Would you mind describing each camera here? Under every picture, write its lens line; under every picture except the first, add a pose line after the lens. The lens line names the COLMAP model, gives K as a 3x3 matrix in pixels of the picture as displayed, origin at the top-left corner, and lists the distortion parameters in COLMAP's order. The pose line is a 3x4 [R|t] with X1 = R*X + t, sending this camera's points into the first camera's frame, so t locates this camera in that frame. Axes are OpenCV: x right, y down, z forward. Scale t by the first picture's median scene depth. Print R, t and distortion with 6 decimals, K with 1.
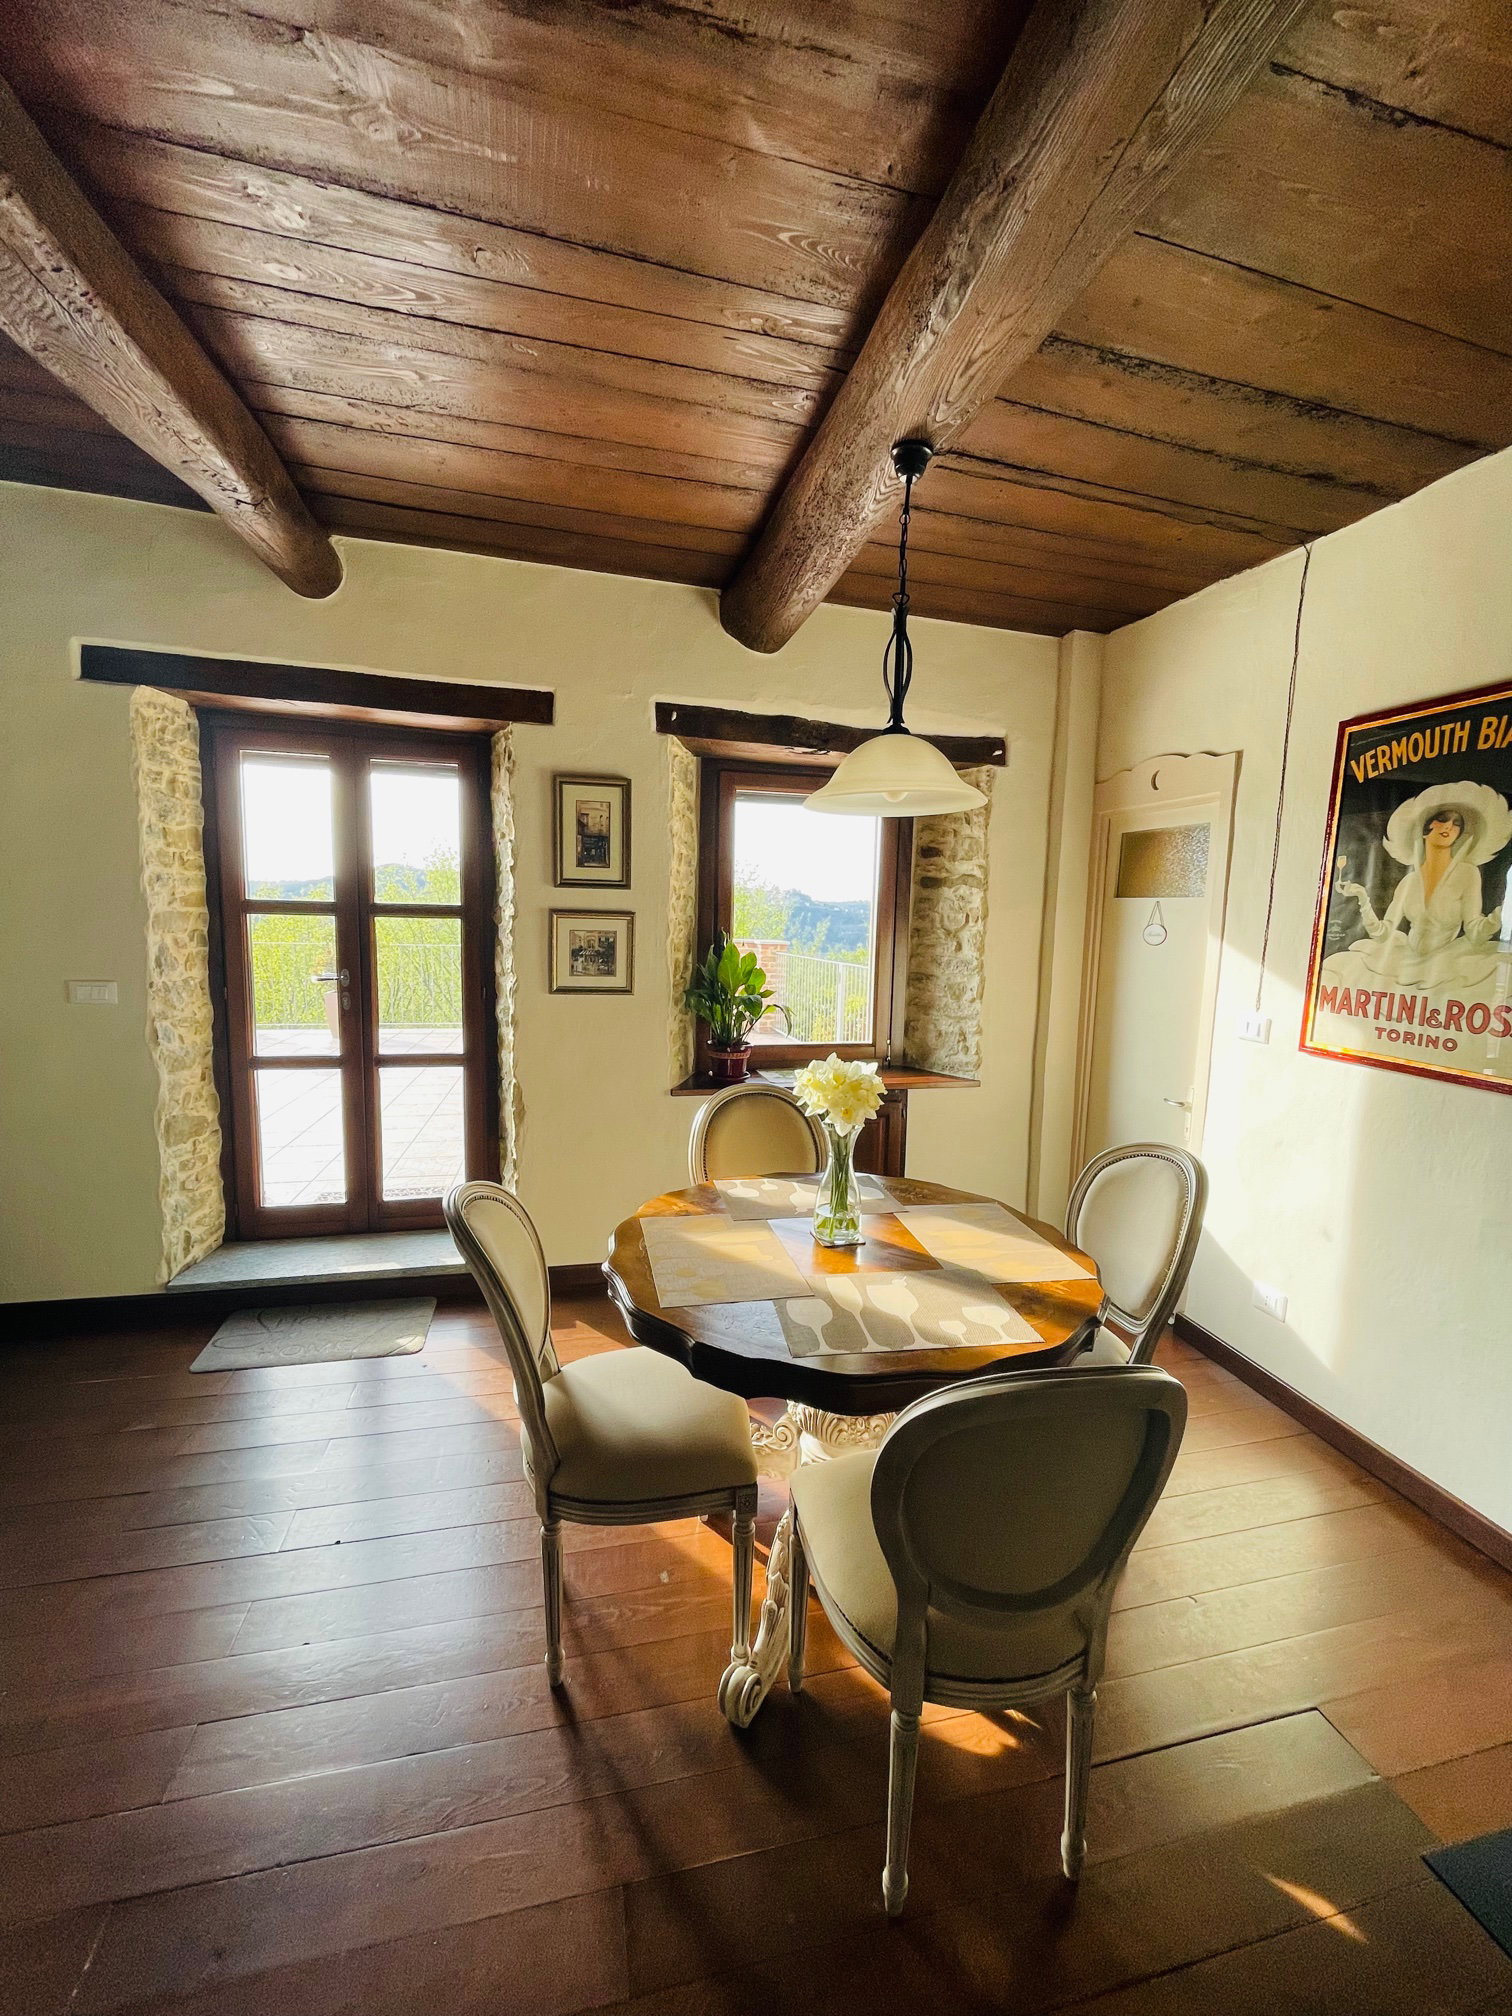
lens RADIAL K [[811.6, 0, 754.0], [0, 811.6, 1006.9], [0, 0, 1]] dist [0.000169, -0.001002]
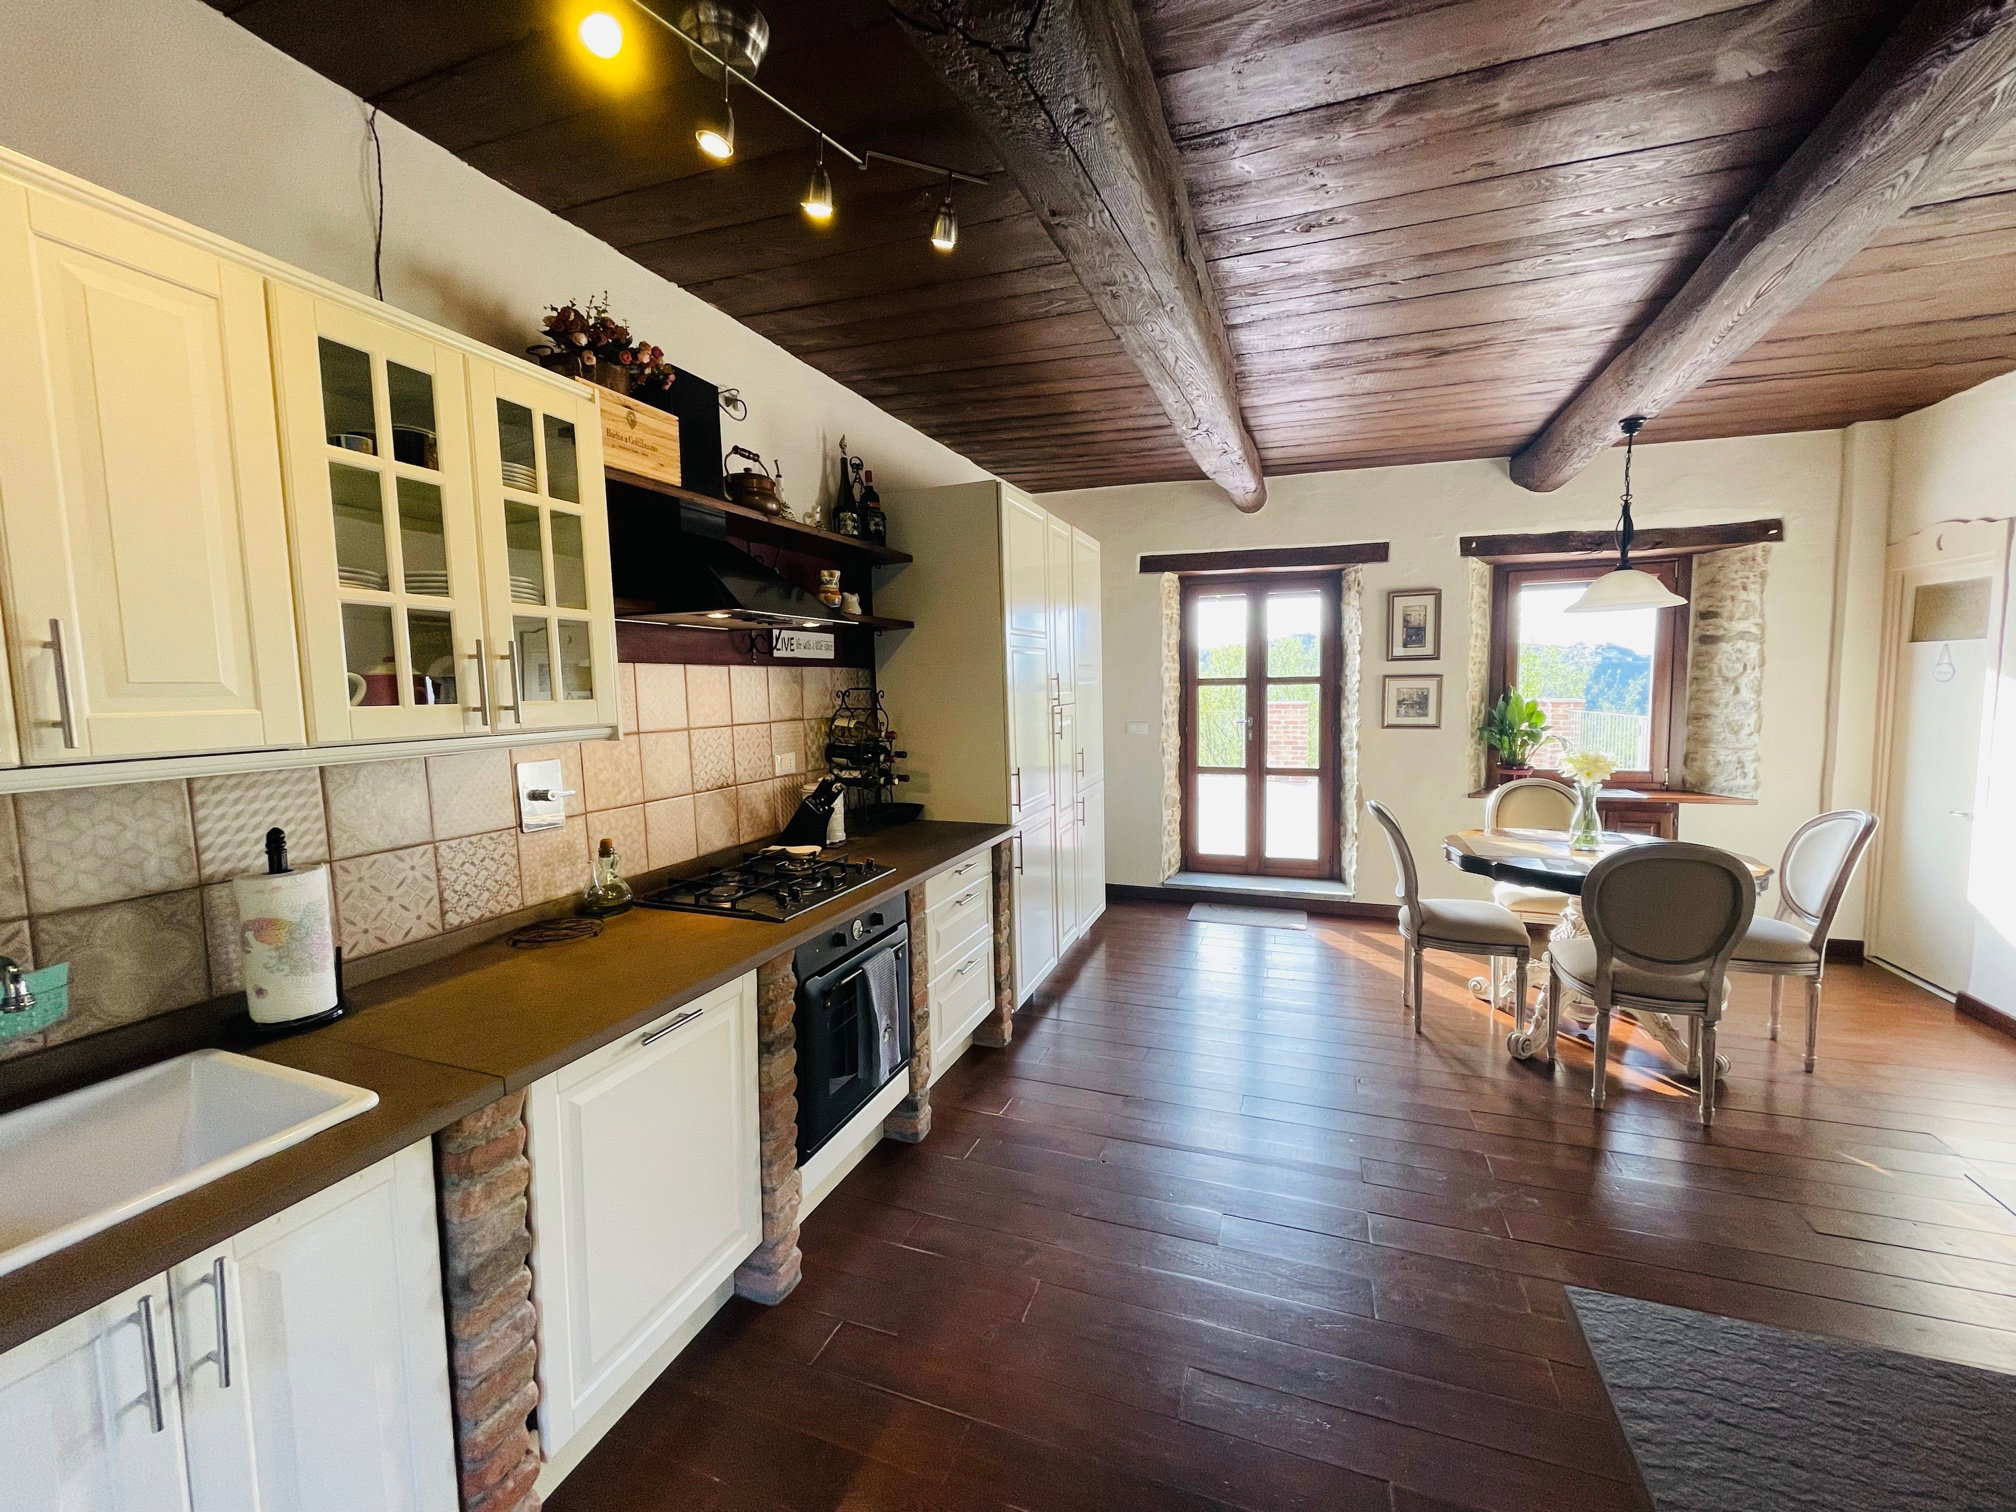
lens RADIAL K [[811.6, 0, 1008.3], [0, 811.6, 755.9], [0, 0, 1]] dist [0.000169, -0.001002]
pose [[0.831818, 0.006868, -0.555005, 0.021066], [-0.023169, 0.999482, -0.022356, 0.085857], [0.554564, 0.031455, 0.831546, -0.694510]]
